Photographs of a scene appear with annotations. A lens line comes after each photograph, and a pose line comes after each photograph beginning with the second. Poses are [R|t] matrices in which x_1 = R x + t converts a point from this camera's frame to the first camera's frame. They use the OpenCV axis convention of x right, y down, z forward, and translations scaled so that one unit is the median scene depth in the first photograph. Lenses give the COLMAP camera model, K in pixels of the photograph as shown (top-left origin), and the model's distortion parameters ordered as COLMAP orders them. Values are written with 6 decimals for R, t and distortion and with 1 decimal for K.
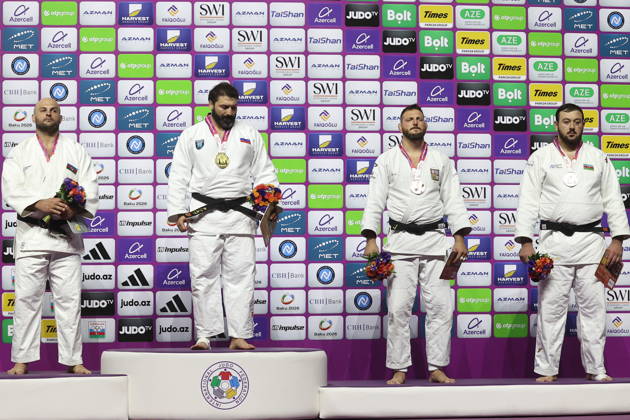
lens RADIAL K [[569.7, 0, 315.0], [0, 569.7, 210.0], [0, 0, 1]] dist [-0.022658, 0.006533]
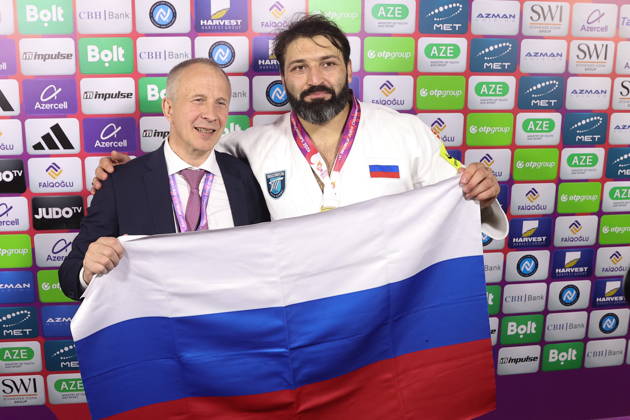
lens RADIAL K [[855.8, 0, 315.0], [0, 855.8, 210.0], [0, 0, 1]] dist [-0.179812, 0.031532]
pose [[0.992370, -0.015759, 0.122287, -0.199904], [-0.020249, 0.957504, 0.287710, -0.137810], [-0.121624, -0.287991, 0.949878, -0.006241]]
